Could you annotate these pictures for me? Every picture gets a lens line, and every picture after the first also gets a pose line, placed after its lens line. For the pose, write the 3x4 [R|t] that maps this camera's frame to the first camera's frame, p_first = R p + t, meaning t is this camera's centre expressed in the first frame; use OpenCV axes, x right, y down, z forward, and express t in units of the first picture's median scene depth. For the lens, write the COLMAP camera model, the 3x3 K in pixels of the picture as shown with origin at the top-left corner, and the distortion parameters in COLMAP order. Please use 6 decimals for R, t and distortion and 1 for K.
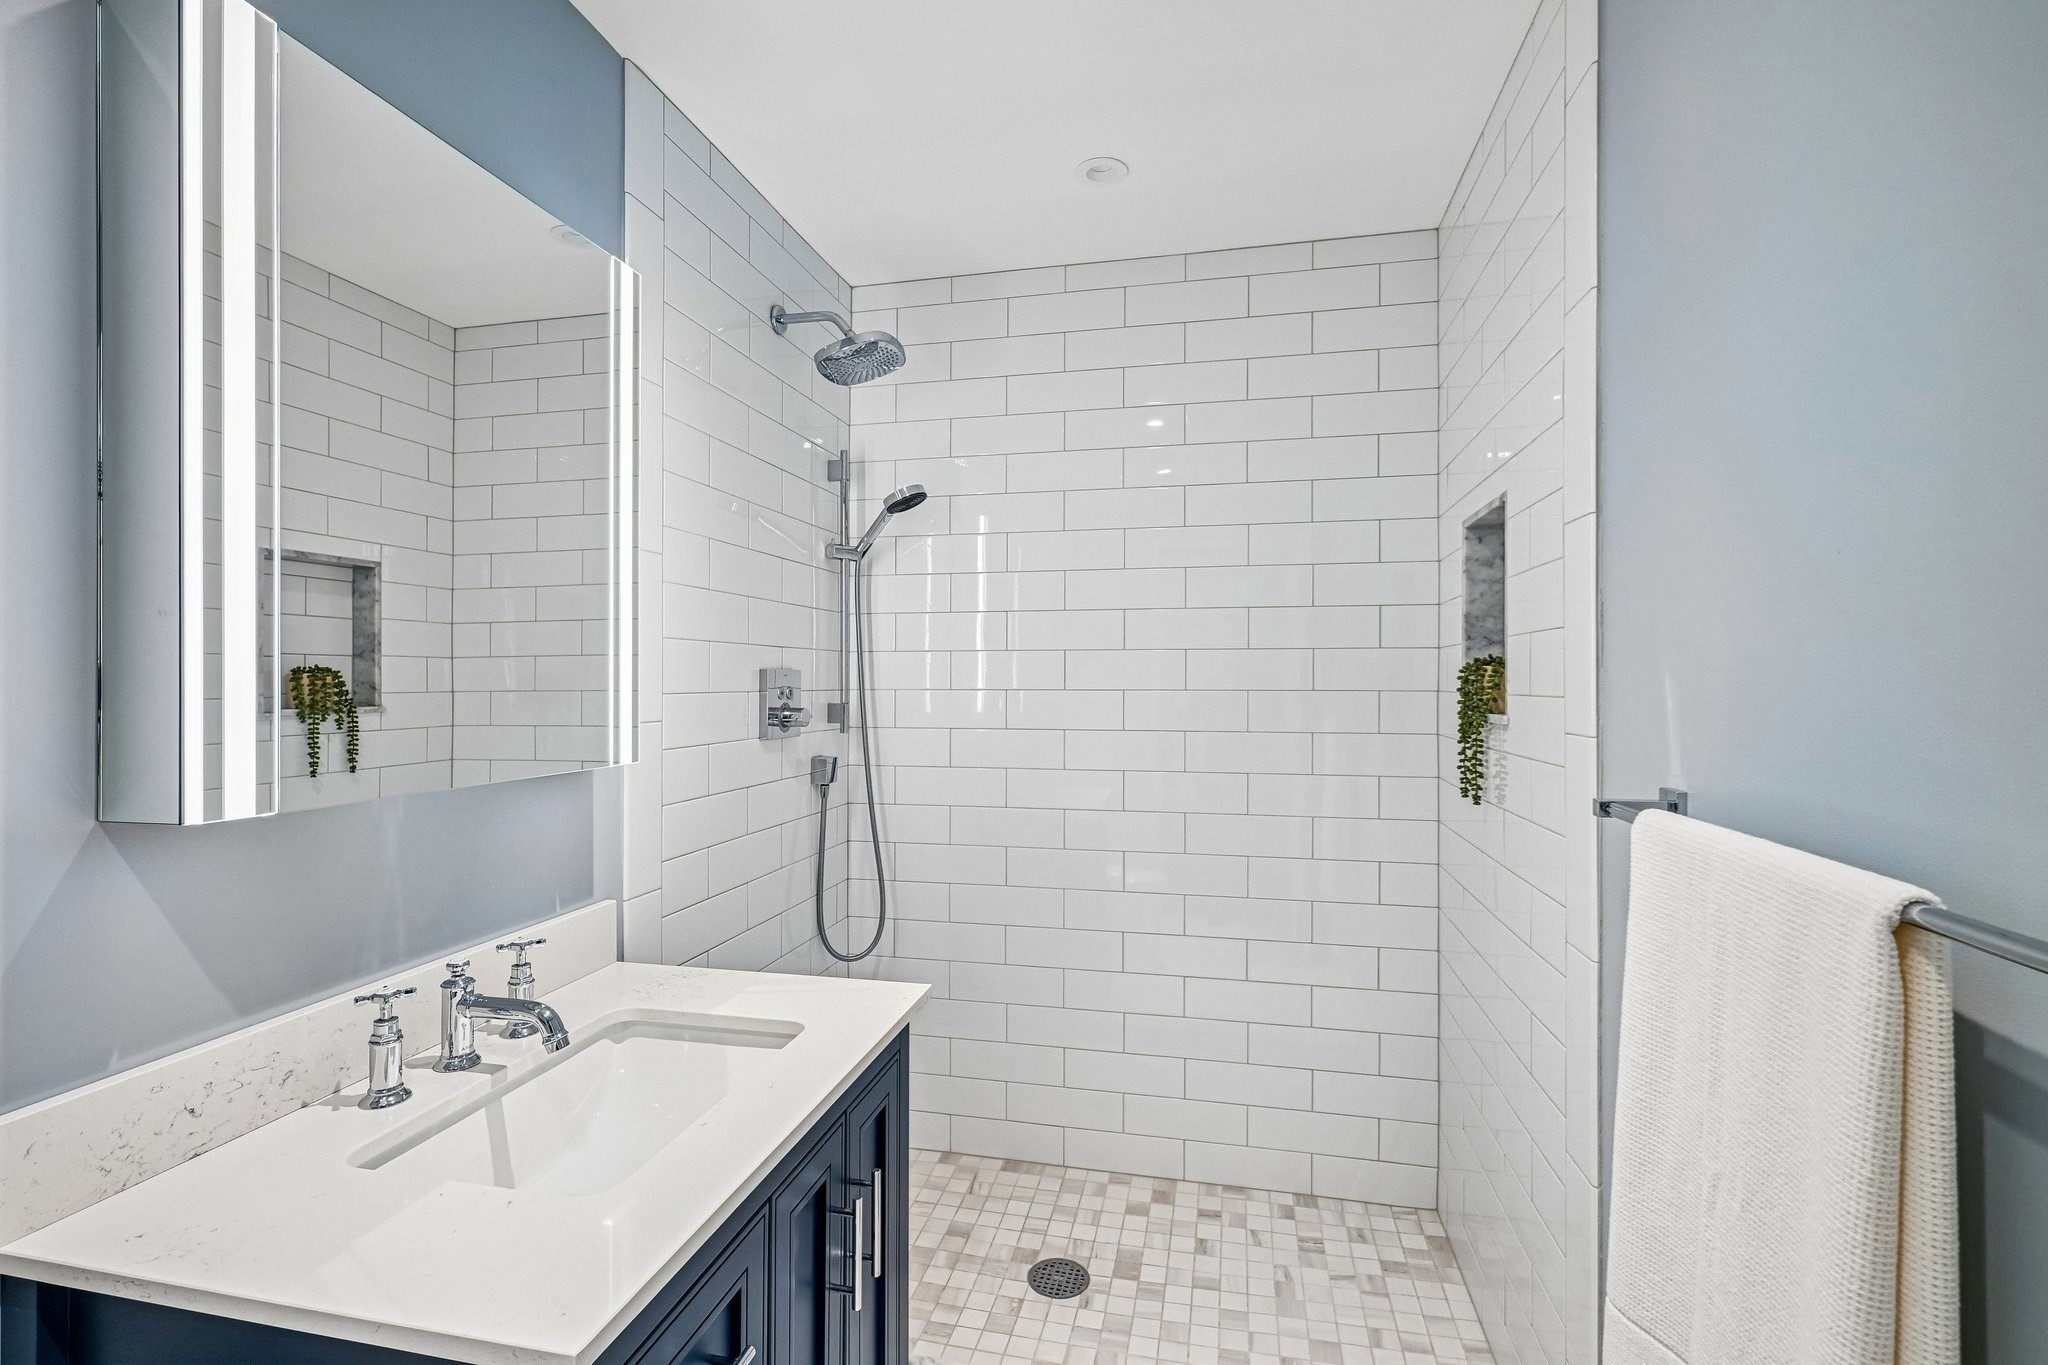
lens RADIAL K [[919.1, 0, 1020.5], [0, 919.1, 679.8], [0, 0, 1]] dist [-0.000124, 0.000746]
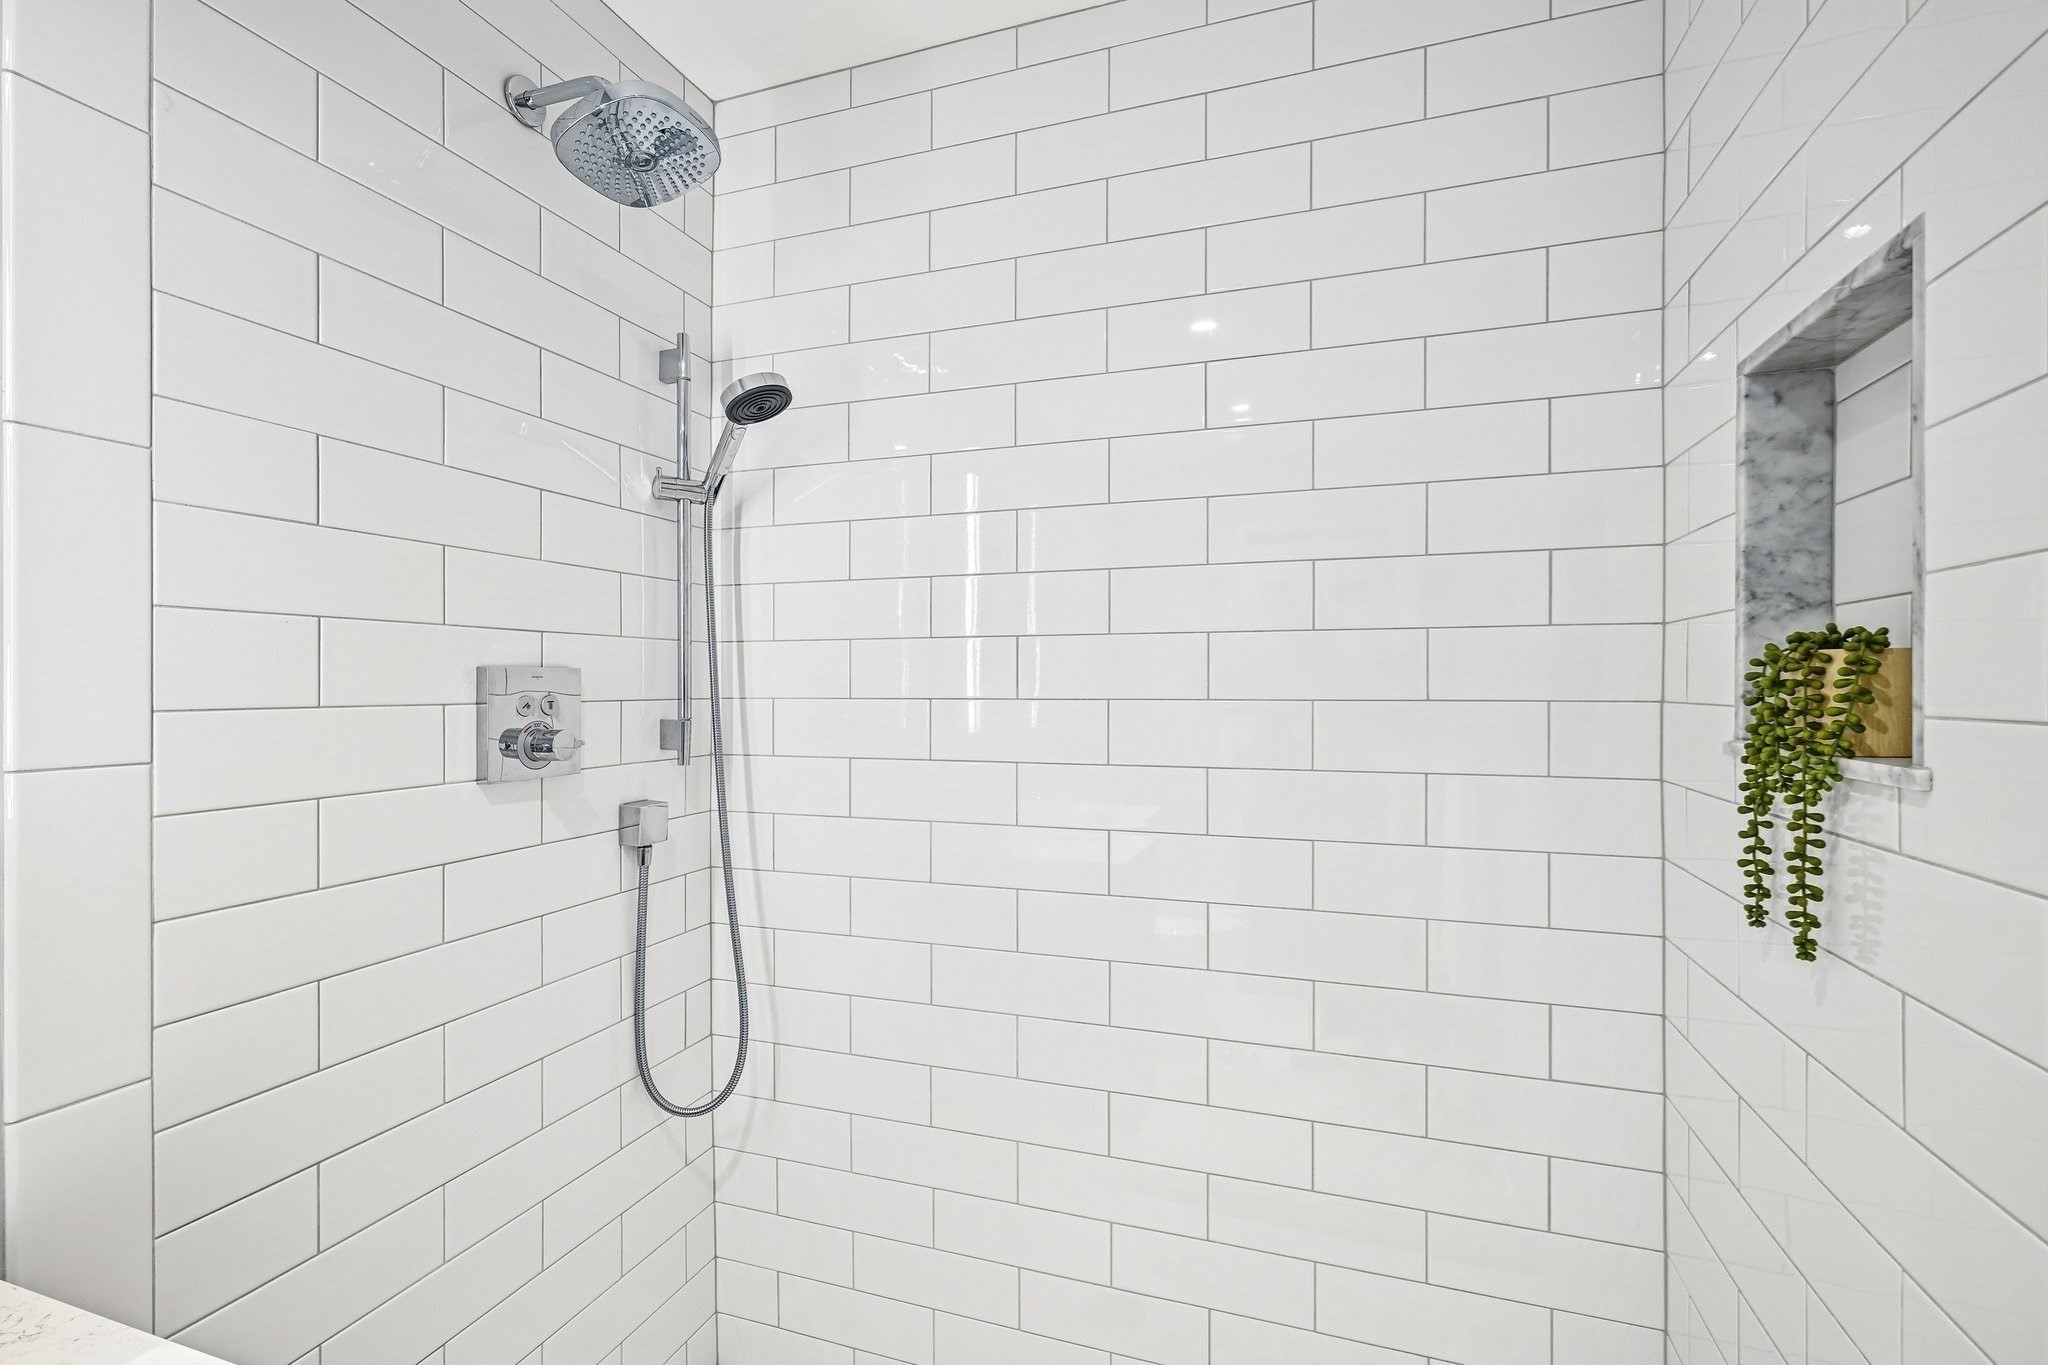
lens RADIAL K [[919.1, 0, 1030.2], [0, 919.1, 688.7], [0, 0, 1]] dist [-0.000124, 0.000746]
pose [[0.995891, -0.001367, -0.090555, 0.125870], [0.001769, 0.999989, 0.004353, 0.000939], [0.090548, -0.004496, 0.995882, 0.409298]]
